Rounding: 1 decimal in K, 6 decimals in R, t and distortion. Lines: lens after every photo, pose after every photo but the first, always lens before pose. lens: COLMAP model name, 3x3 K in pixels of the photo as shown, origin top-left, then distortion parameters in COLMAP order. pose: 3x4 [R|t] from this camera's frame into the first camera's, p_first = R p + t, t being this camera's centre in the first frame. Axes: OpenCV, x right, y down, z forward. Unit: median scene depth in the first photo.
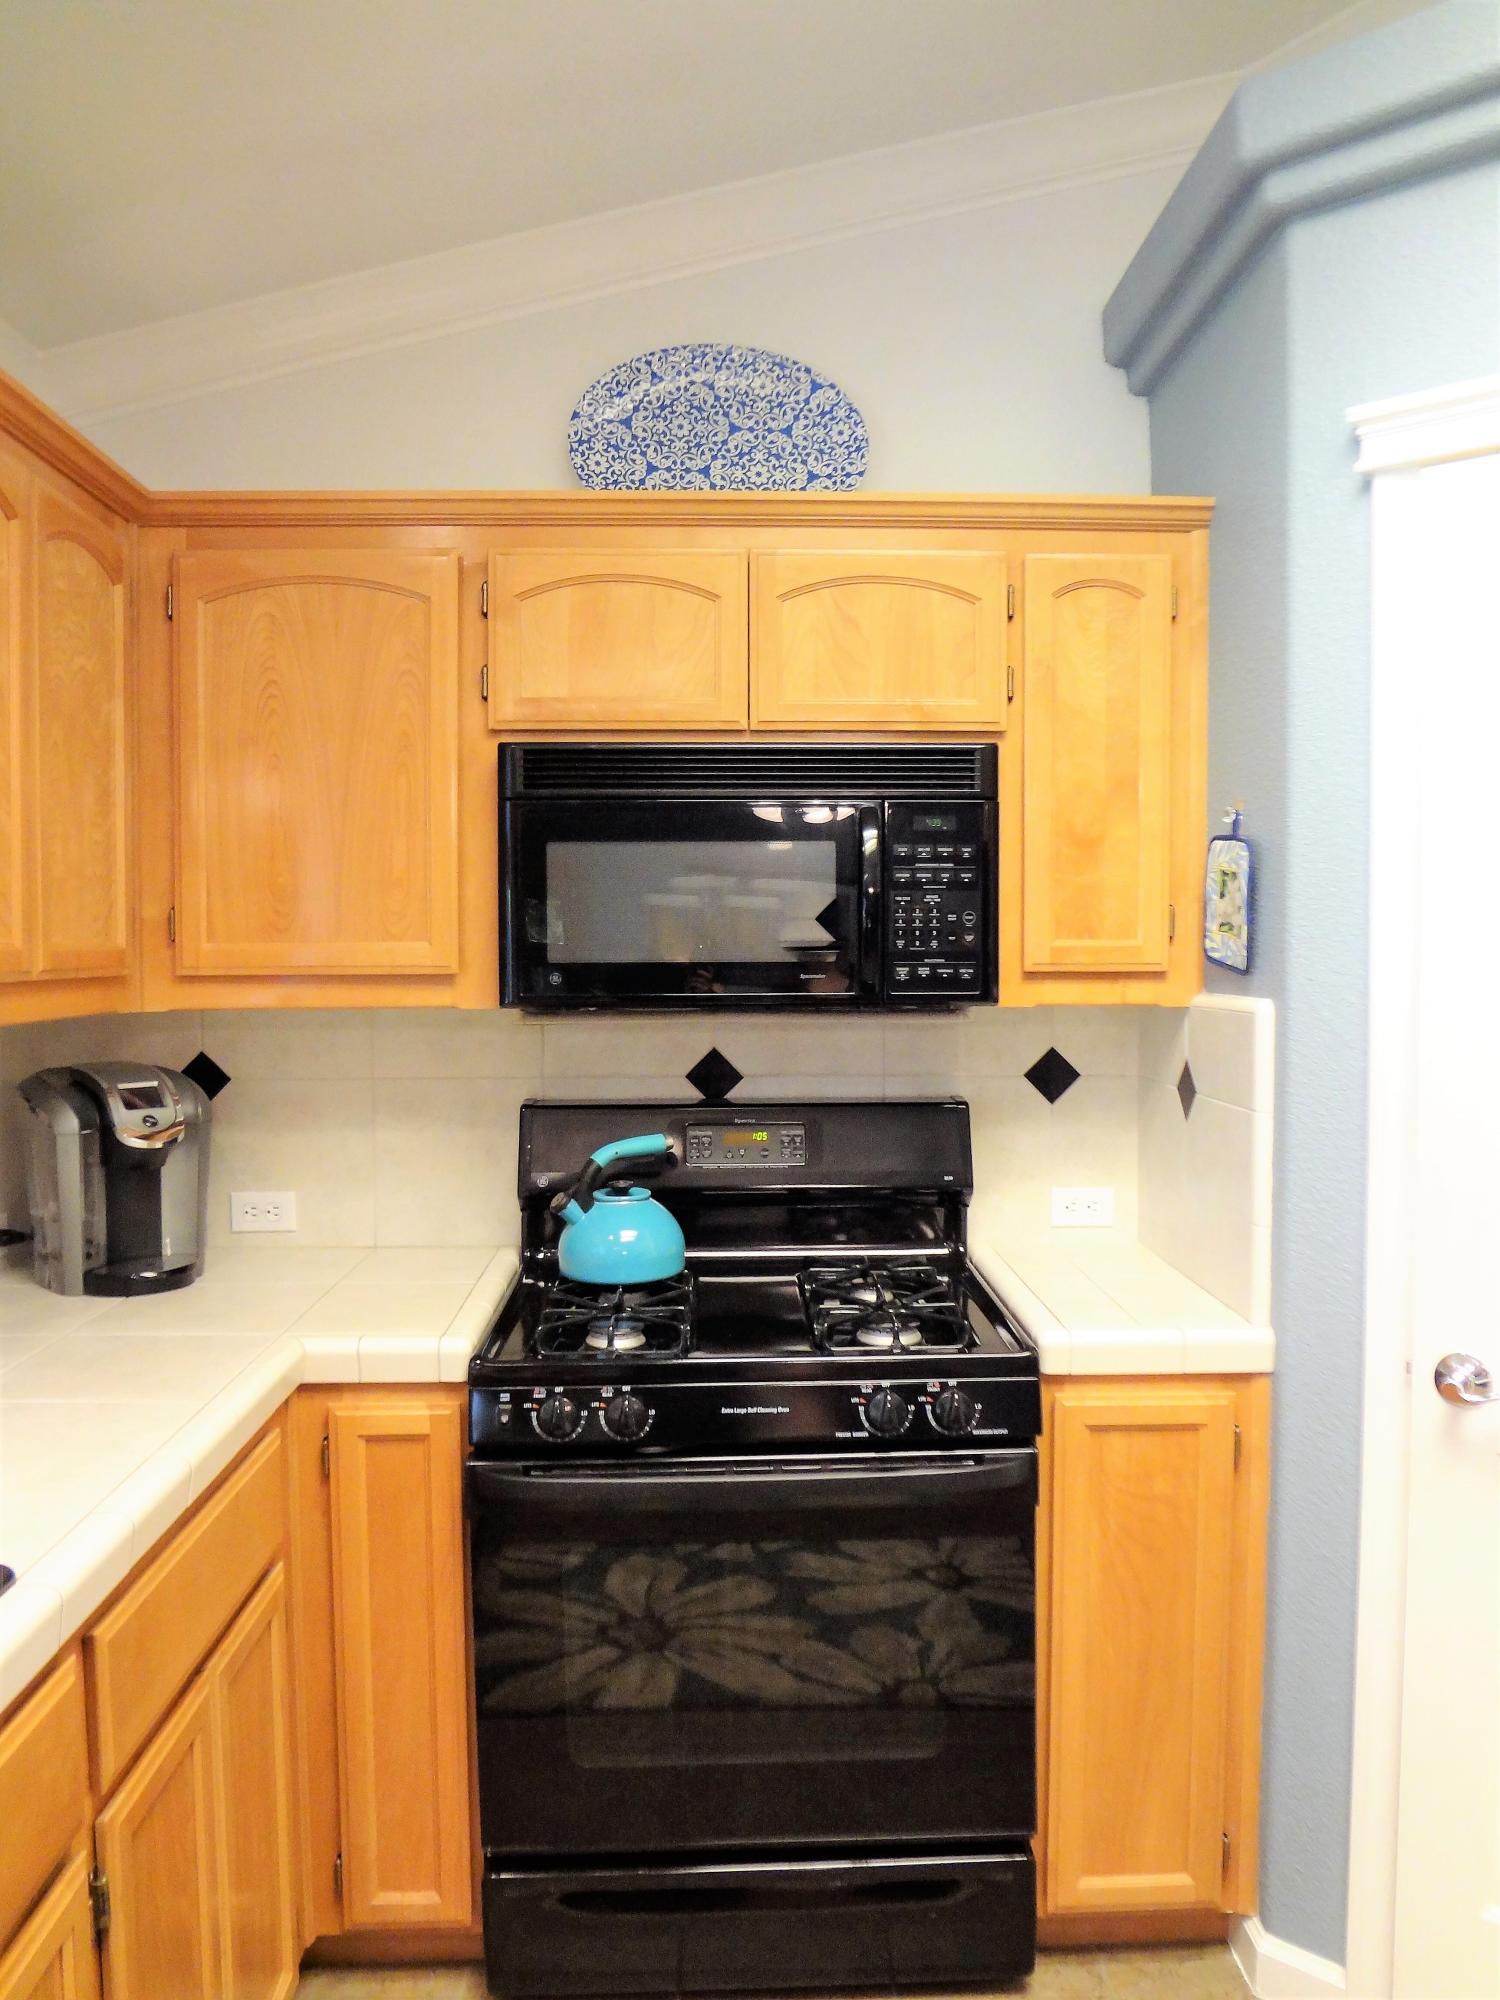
lens RADIAL K [[1475.6, 0, 748.4], [0, 1475.6, 993.8], [0, 0, 1]] dist [-0.064539, 0.019342]
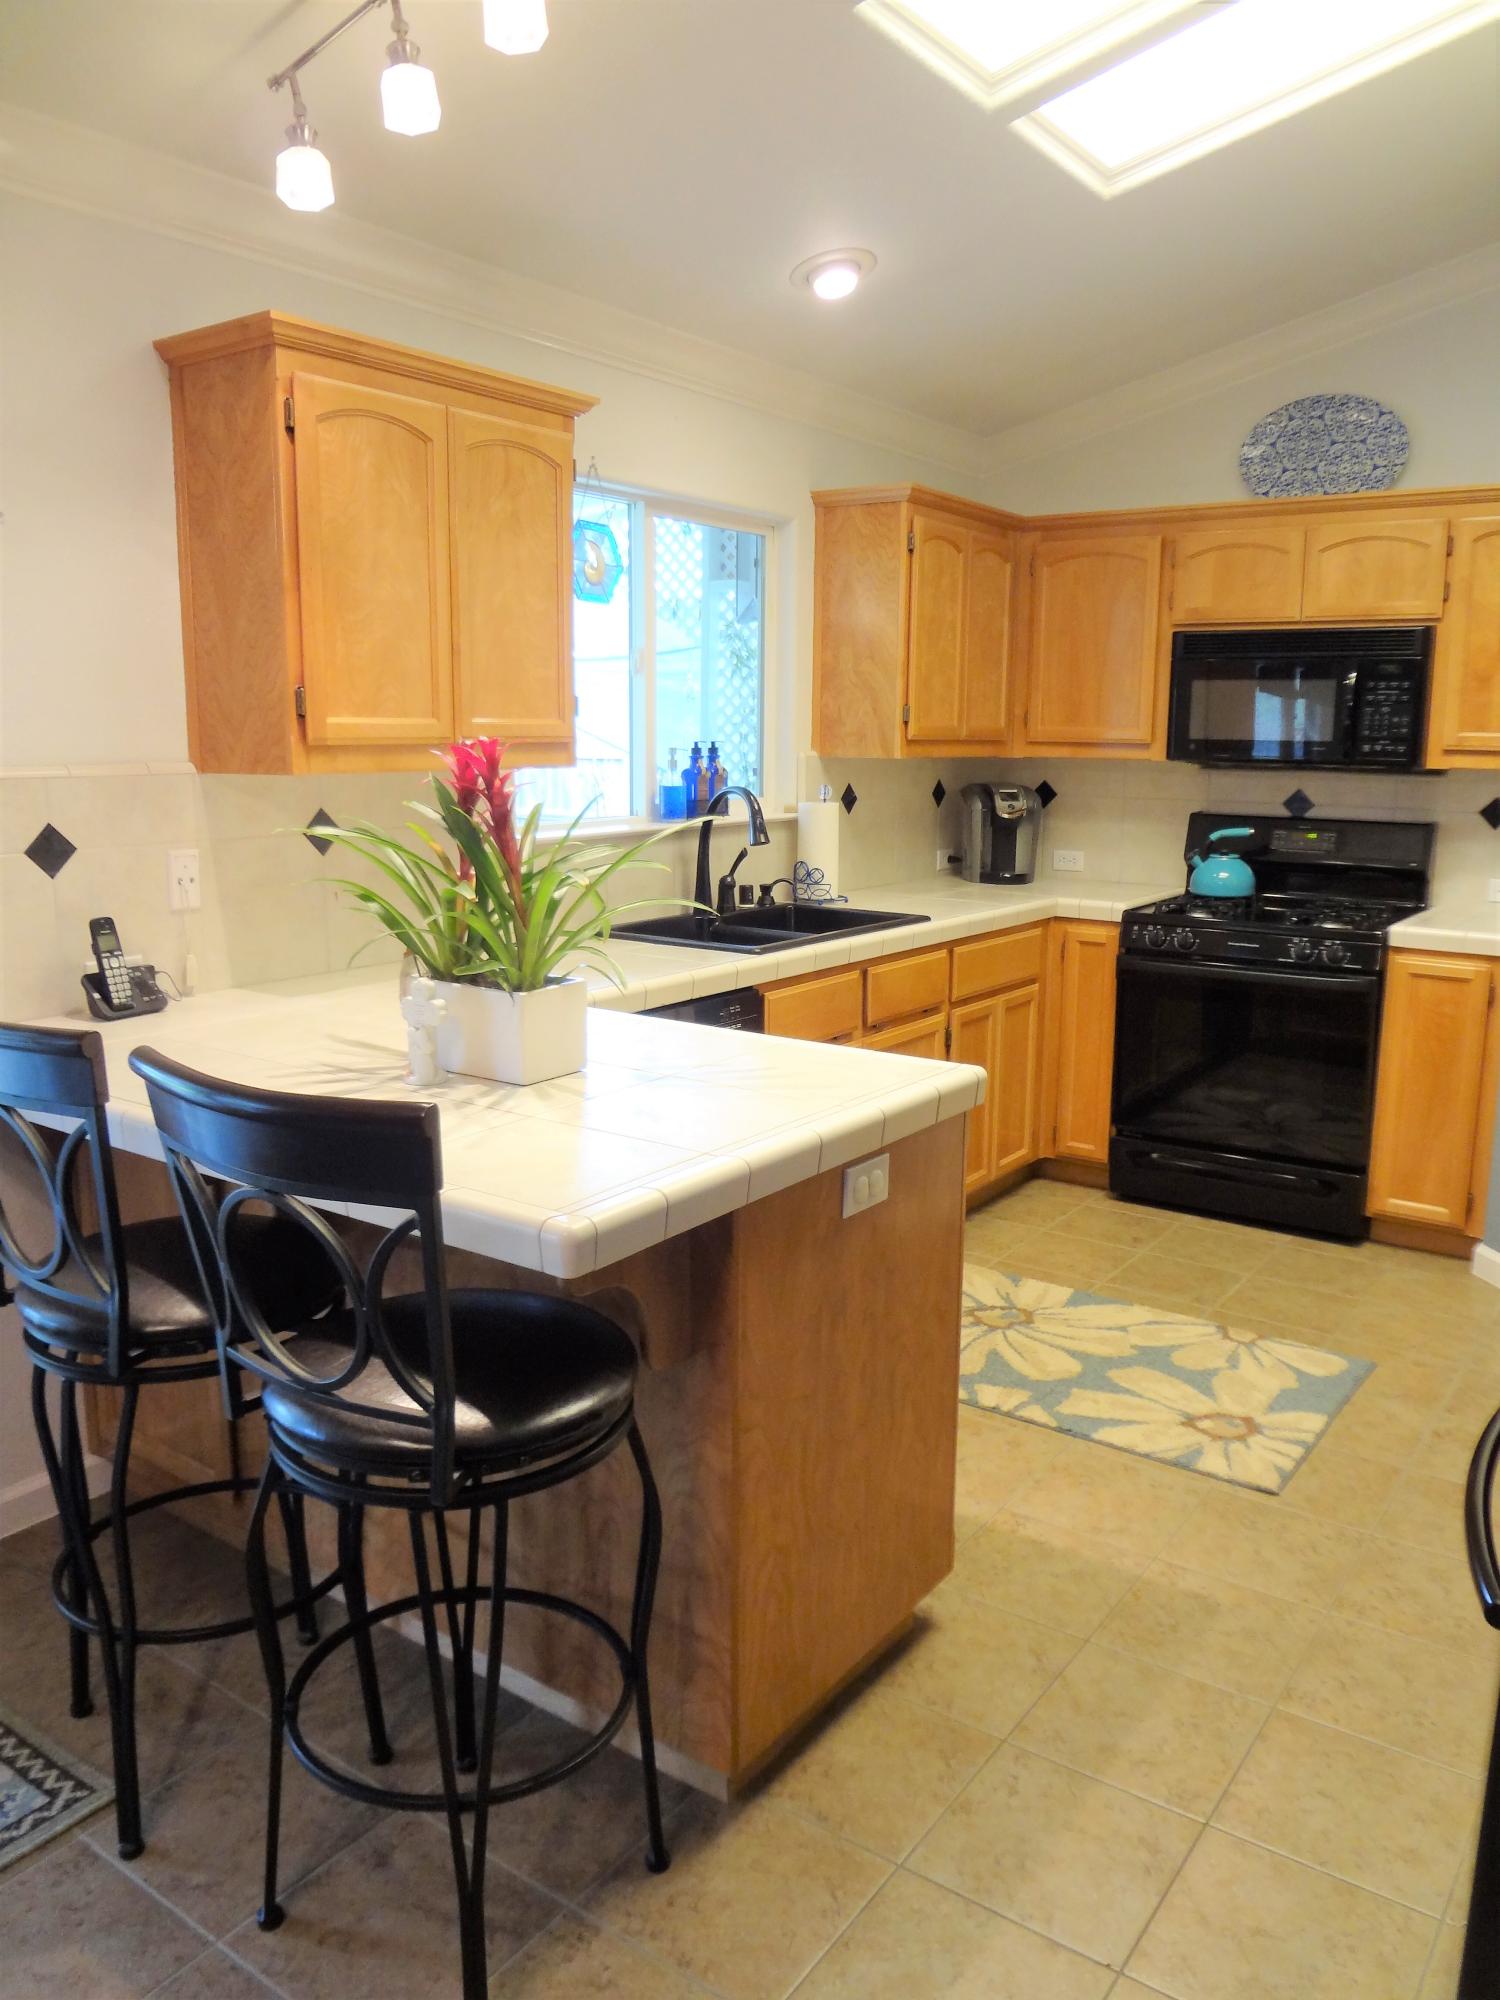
lens RADIAL K [[1475.6, 0, 748.4], [0, 1475.6, 993.8], [0, 0, 1]] dist [-0.064539, 0.019342]
pose [[0.796555, 0.117097, -0.593117, 0.629331], [-0.031924, 0.987841, 0.152152, 0.039595], [0.603722, -0.102263, 0.790609, -1.037405]]
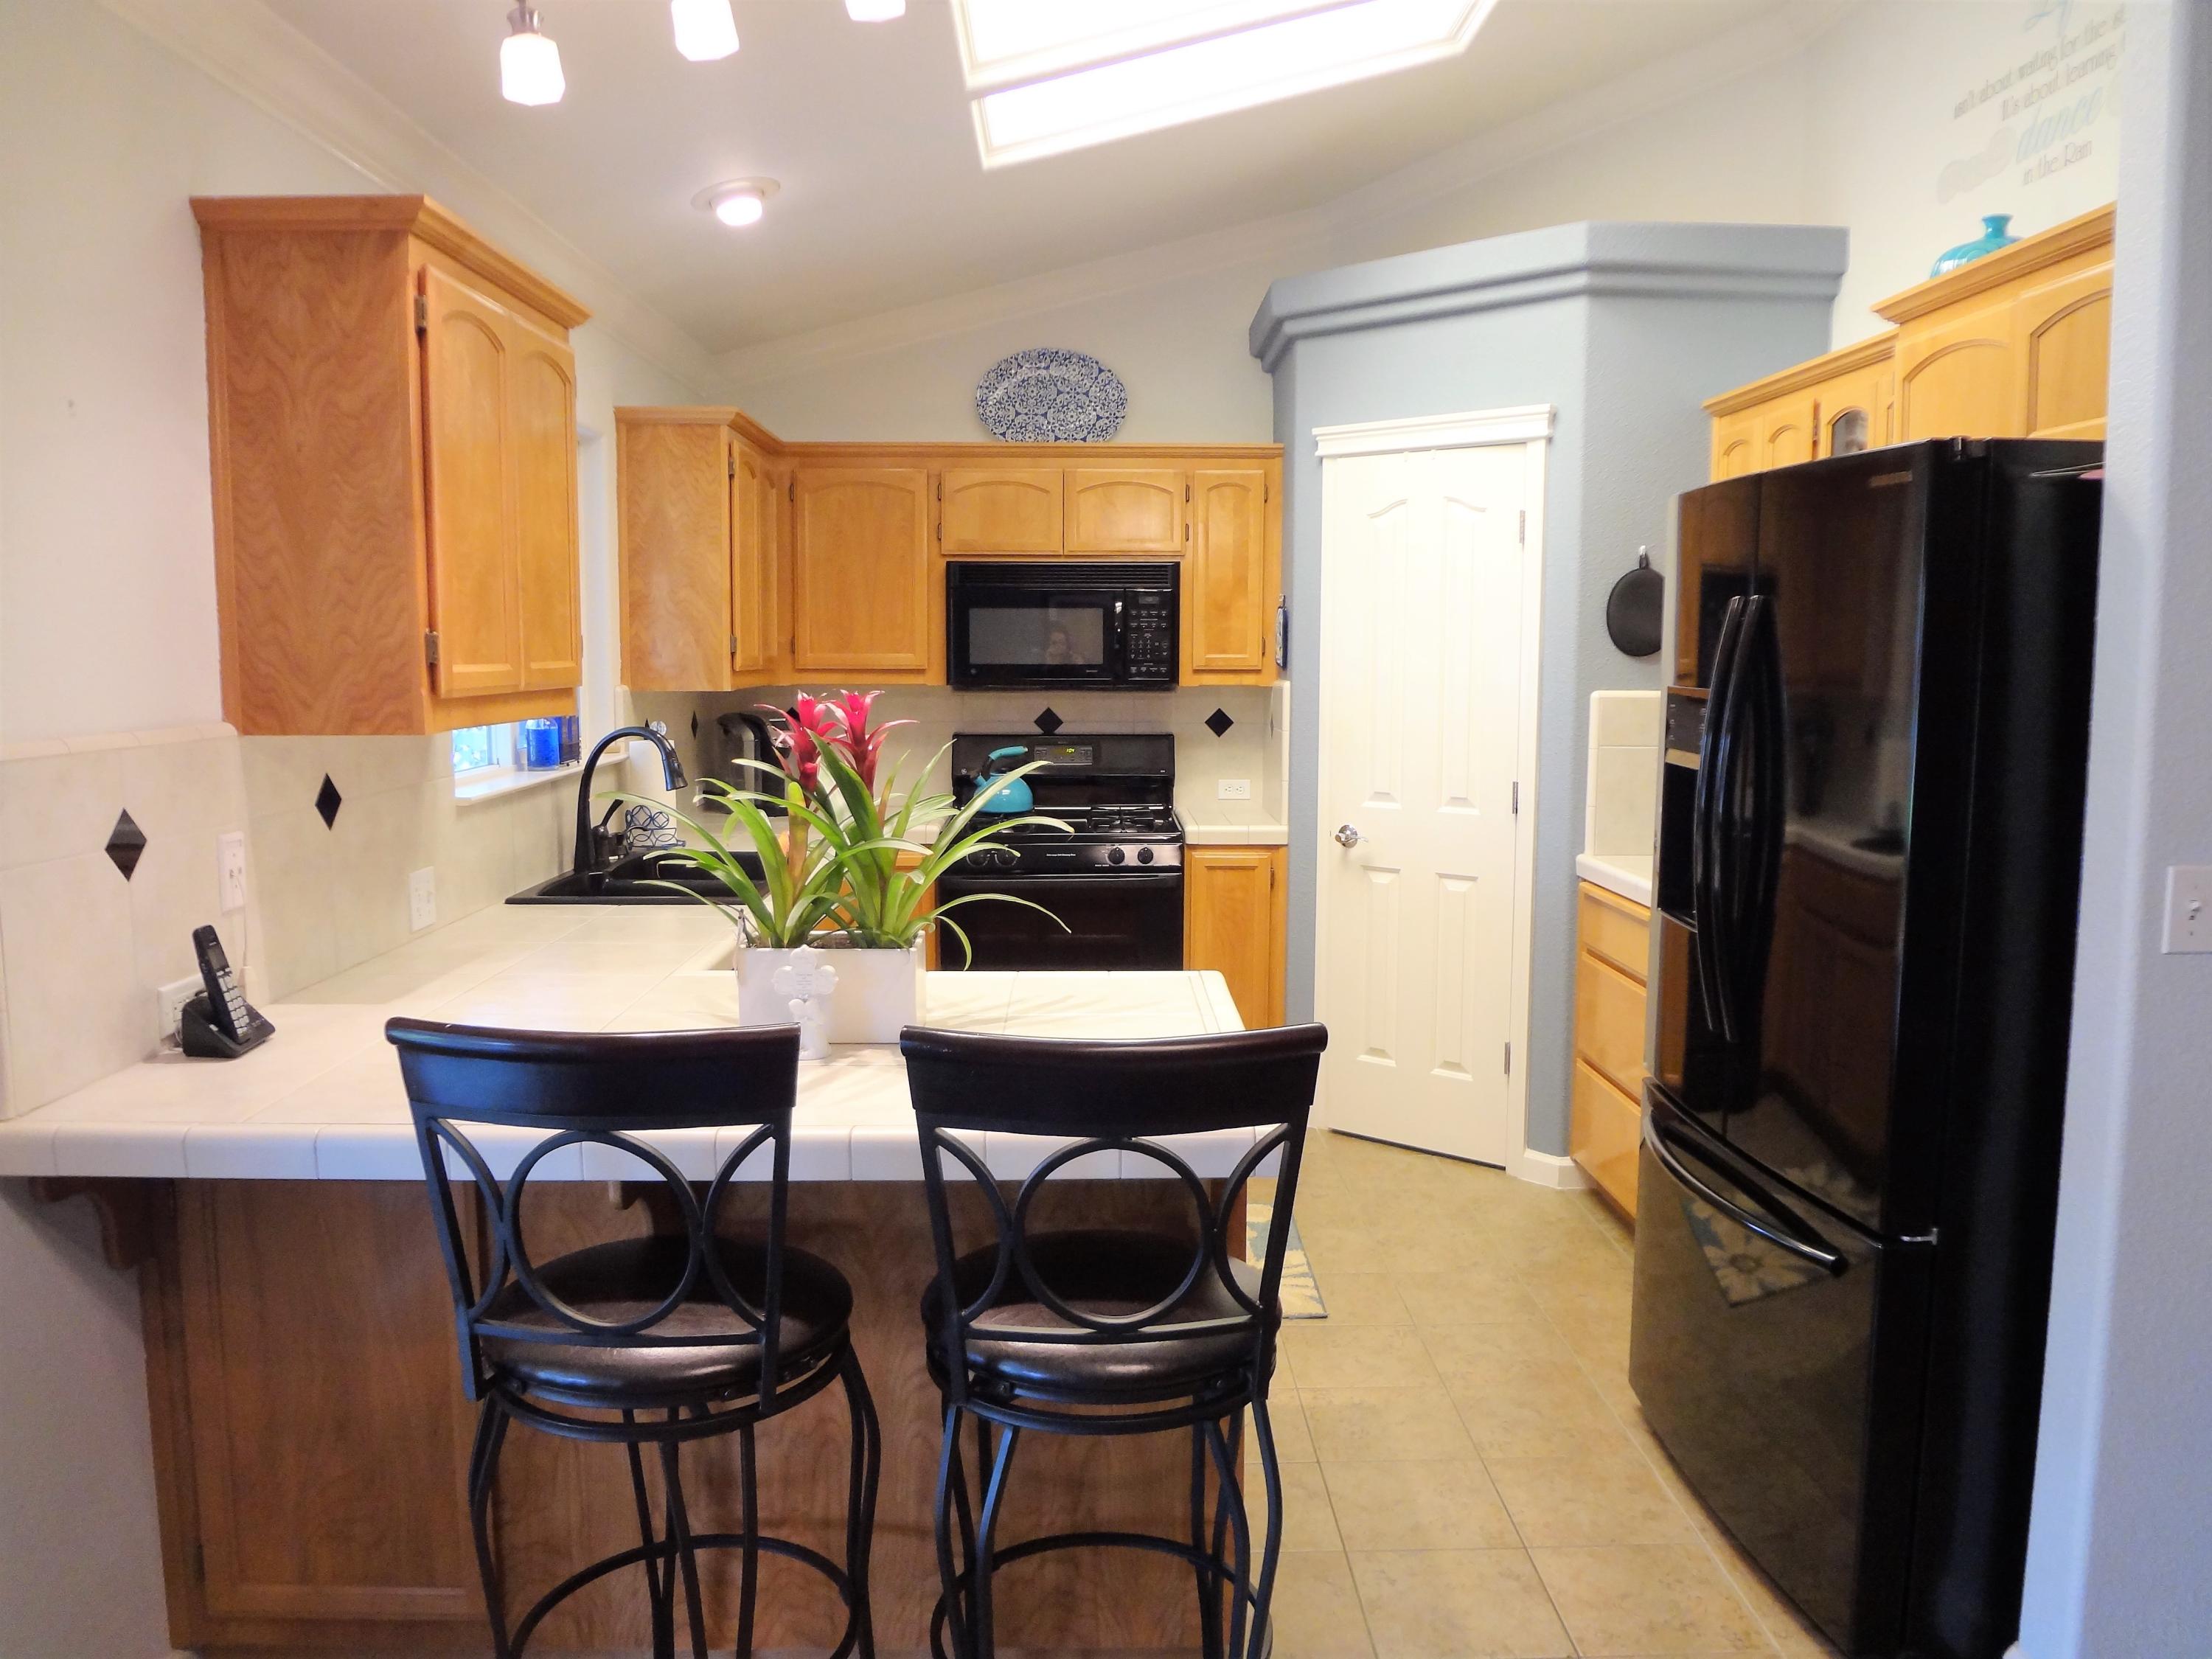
lens RADIAL K [[1632.0, 0, 1096.4], [0, 1632.0, 826.9], [0, 0, 1]] dist [-0.064539, 0.019342]
pose [[0.999881, 0.006500, -0.014022, 0.084714], [-0.005410, 0.997064, 0.076386, 0.033482], [0.014477, -0.076301, 0.996980, -1.393337]]
